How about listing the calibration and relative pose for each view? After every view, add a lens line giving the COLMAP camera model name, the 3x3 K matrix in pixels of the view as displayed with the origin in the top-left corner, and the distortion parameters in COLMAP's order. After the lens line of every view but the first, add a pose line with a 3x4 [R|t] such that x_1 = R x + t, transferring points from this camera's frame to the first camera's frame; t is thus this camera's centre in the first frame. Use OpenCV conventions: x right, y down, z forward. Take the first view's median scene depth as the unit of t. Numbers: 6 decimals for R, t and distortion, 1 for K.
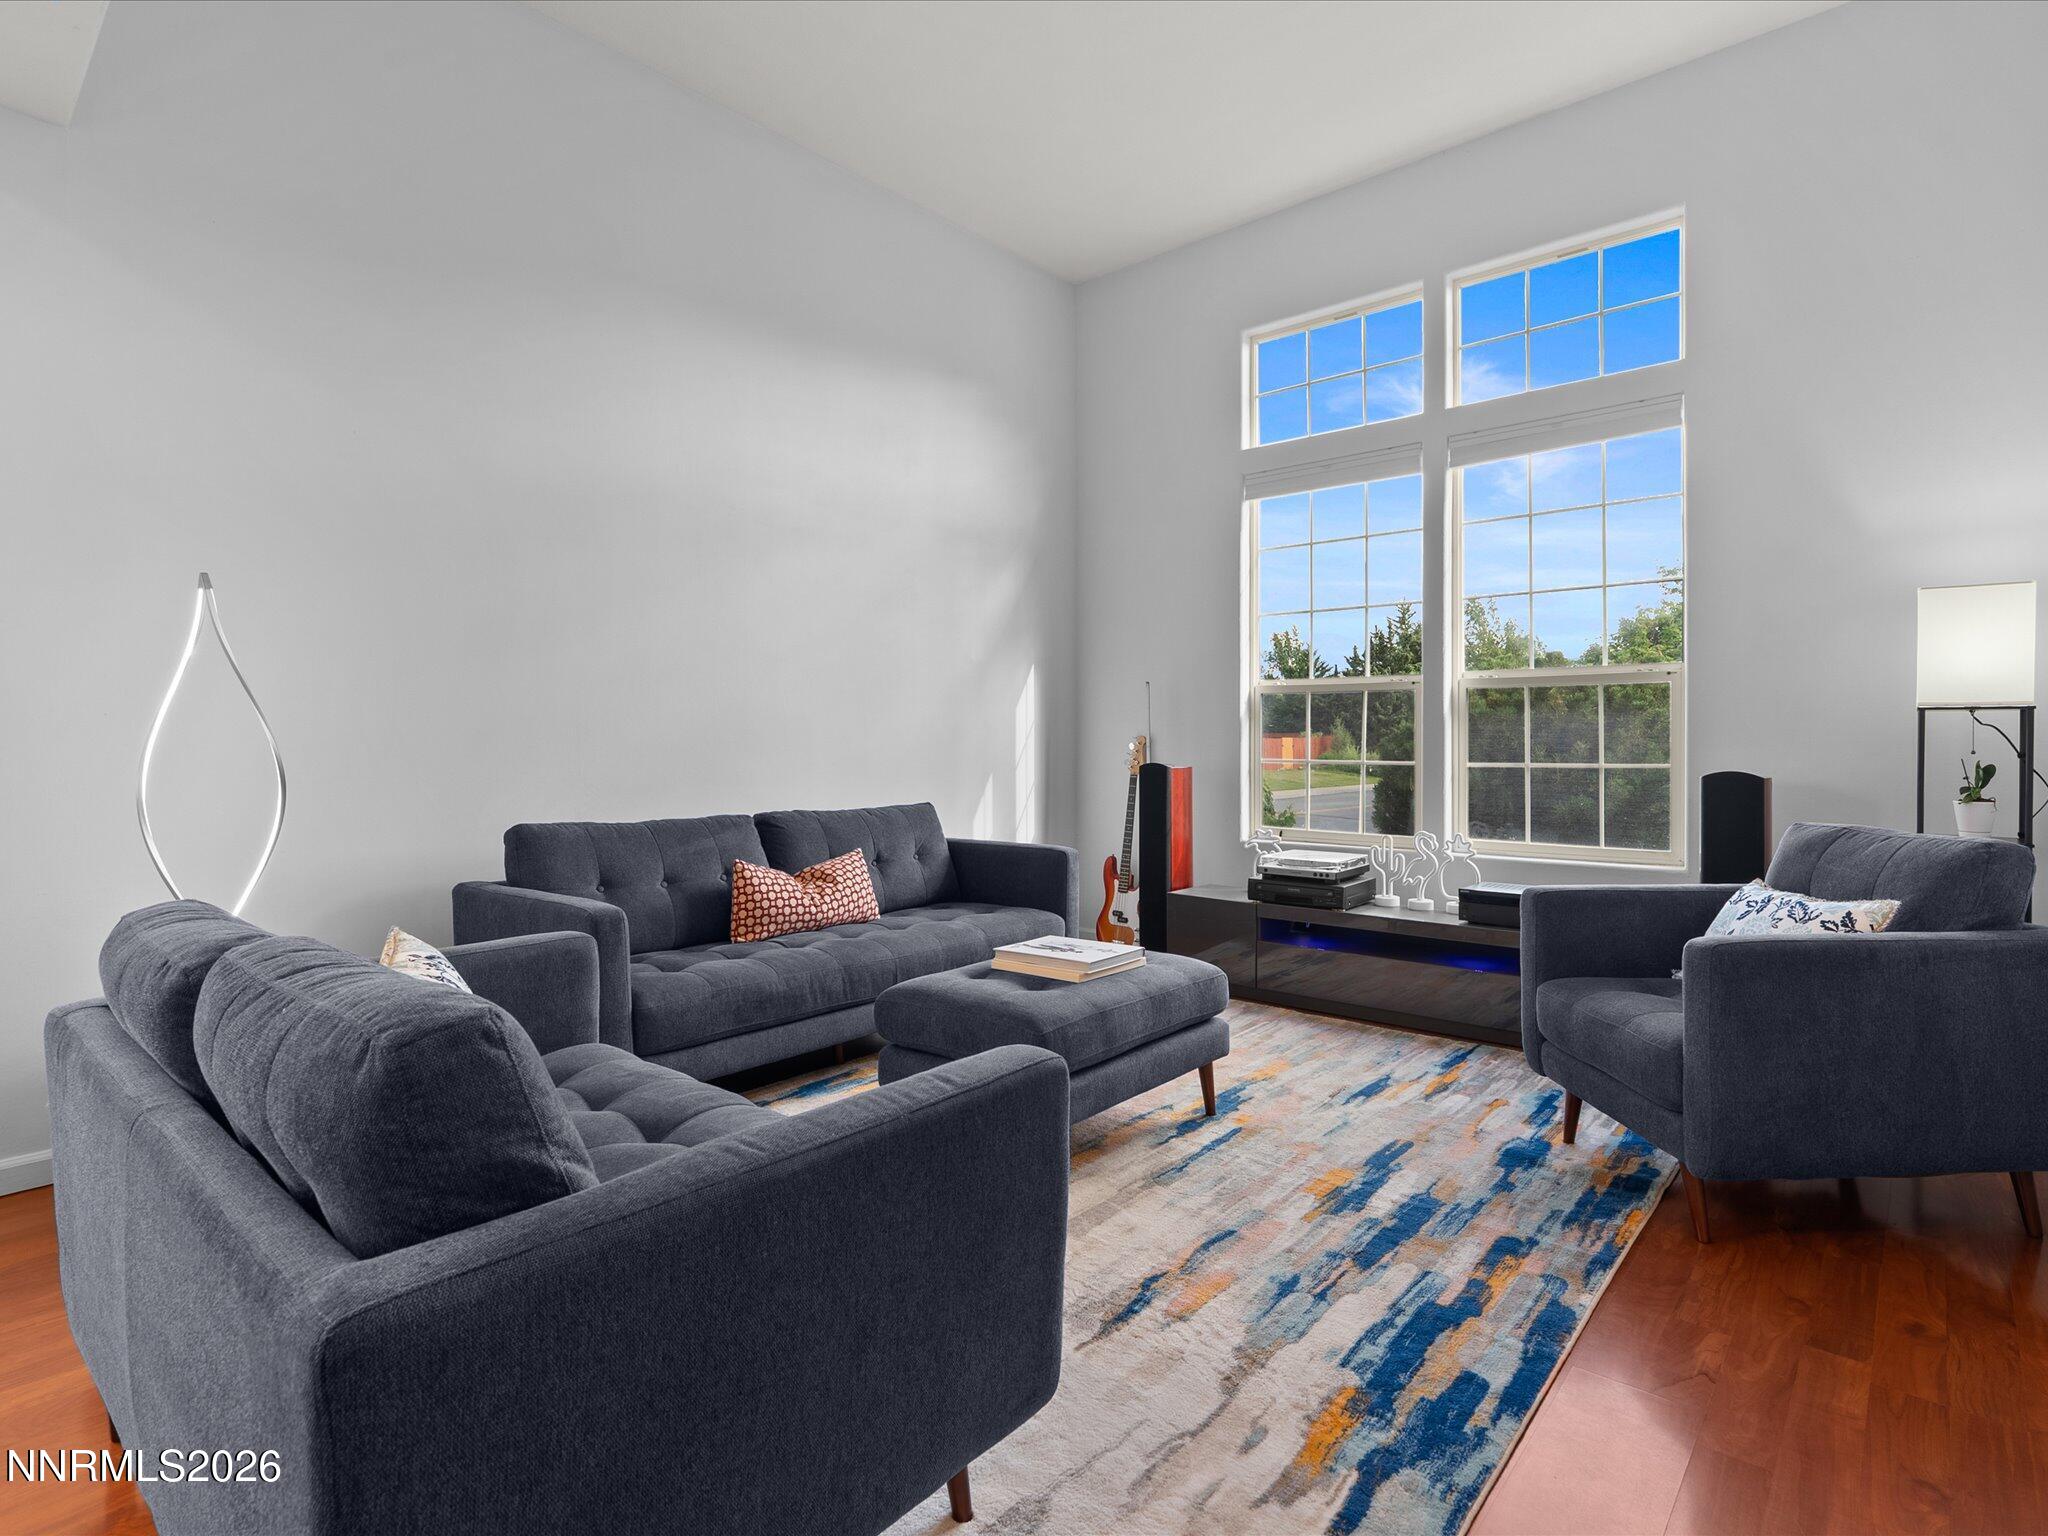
lens RADIAL K [[1048.4, 0, 1027.9], [0, 1048.4, 757.3], [0, 0, 1]] dist [-0.003338, 0.000076]
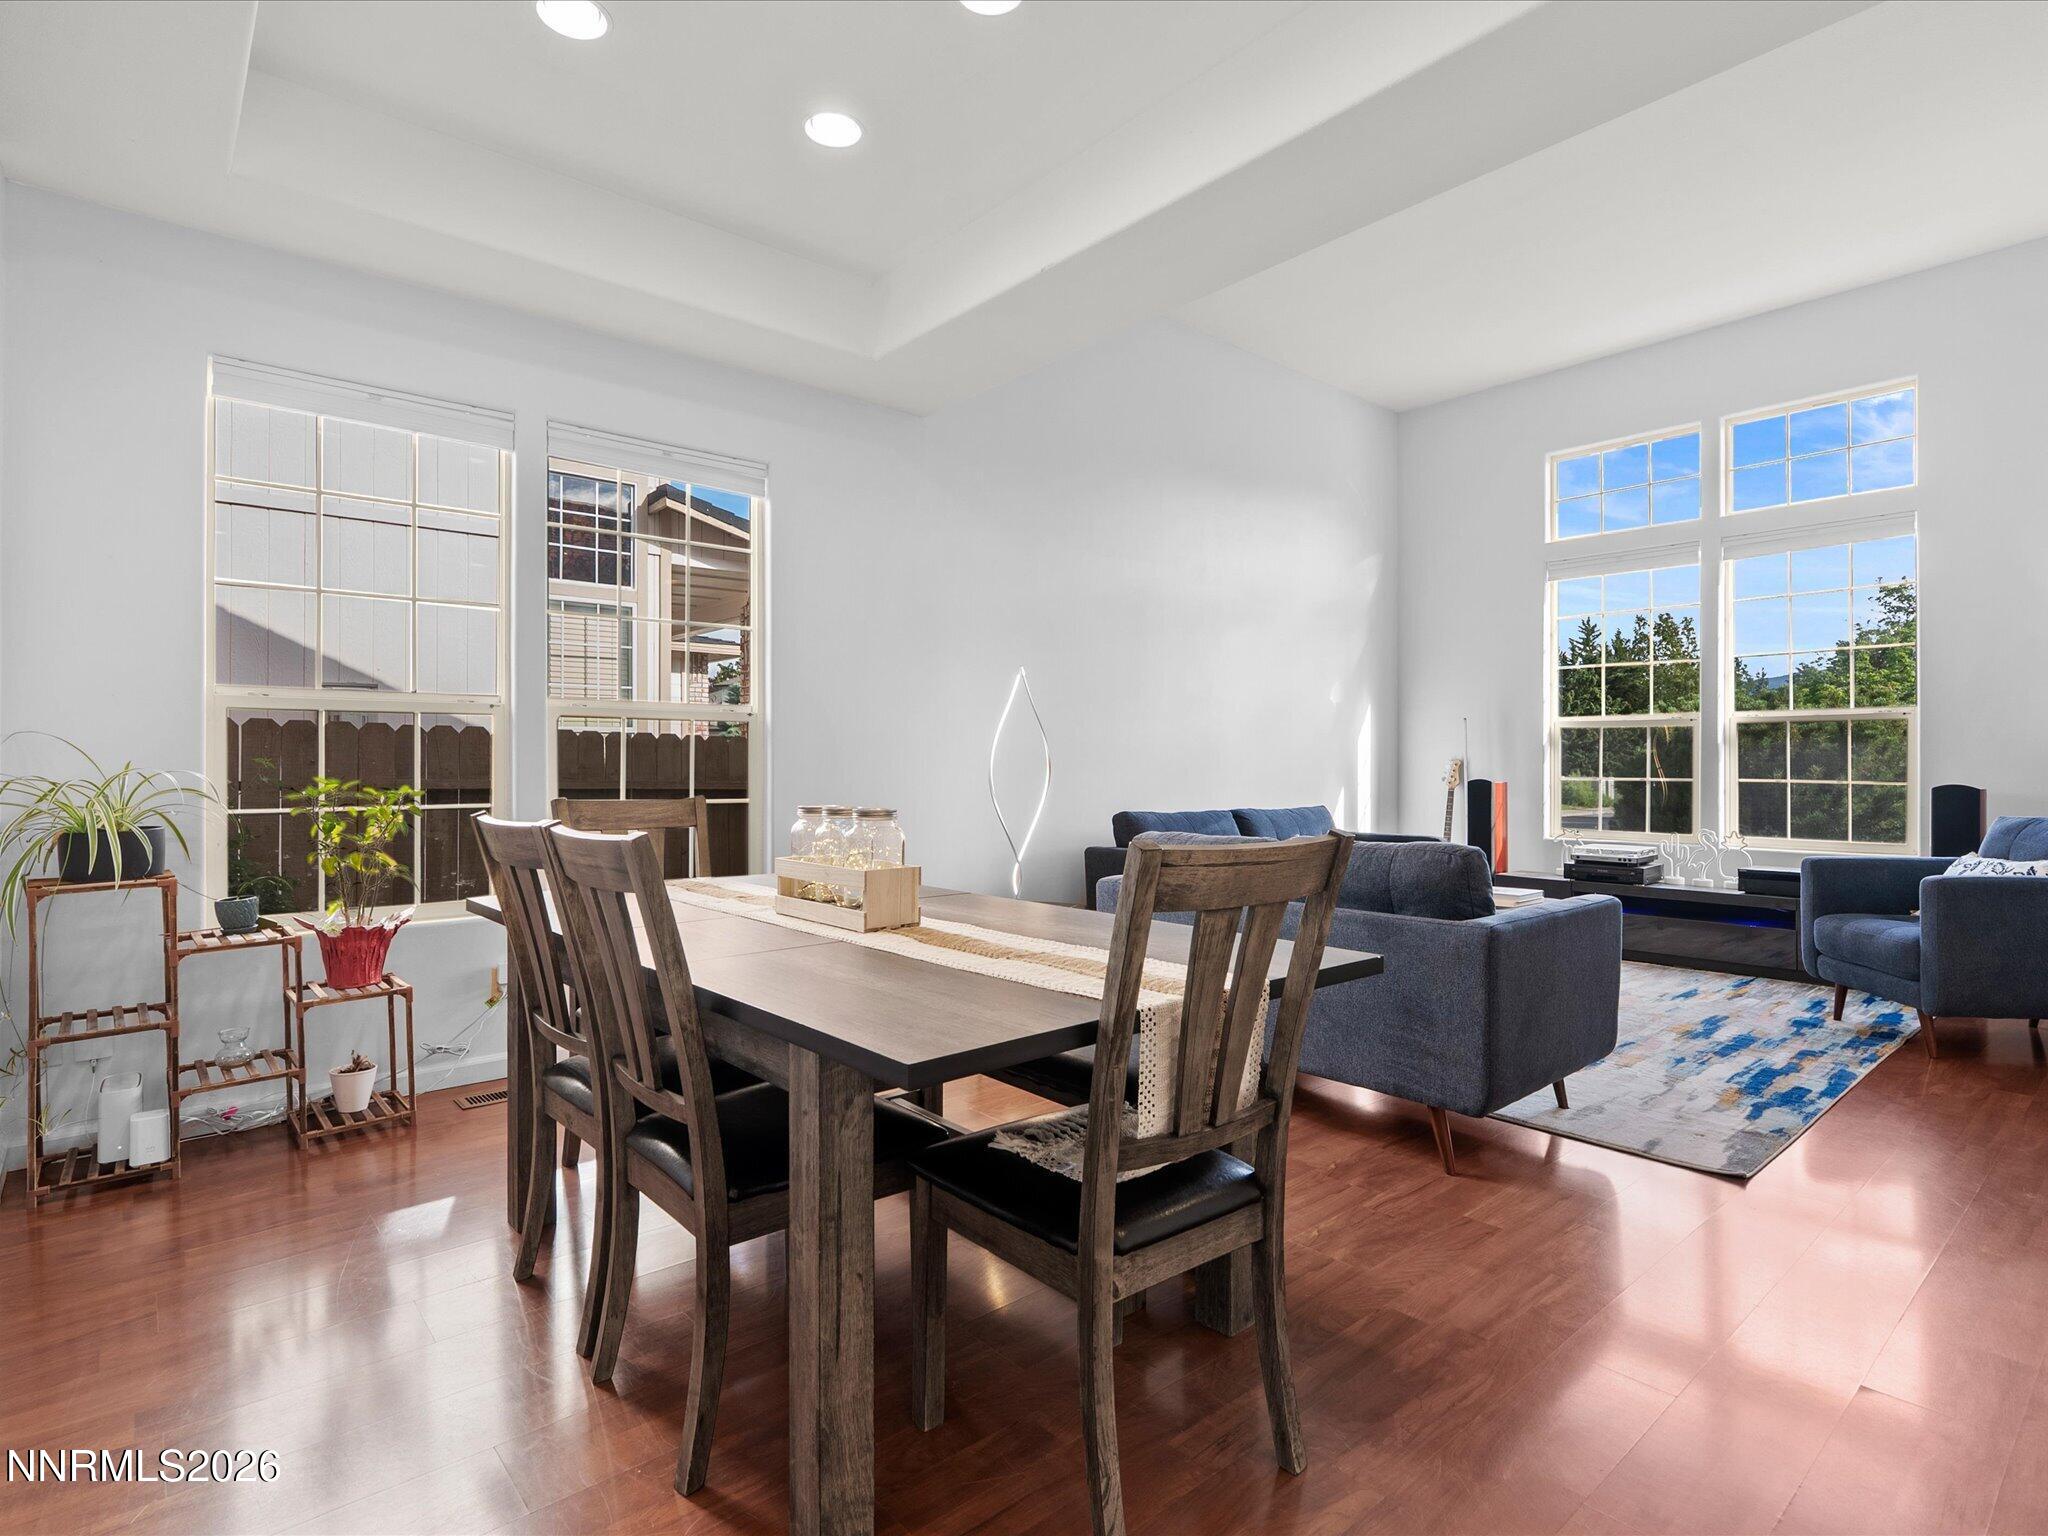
lens RADIAL K [[1048.4, 0, 1019.6], [0, 1048.4, 771.7], [0, 0, 1]] dist [-0.003338, 0.000076]
pose [[0.989515, 0.005184, -0.144336, -0.341144], [-0.006465, 0.999944, -0.008406, 0.014516], [0.144284, 0.009251, 0.989493, -0.527590]]
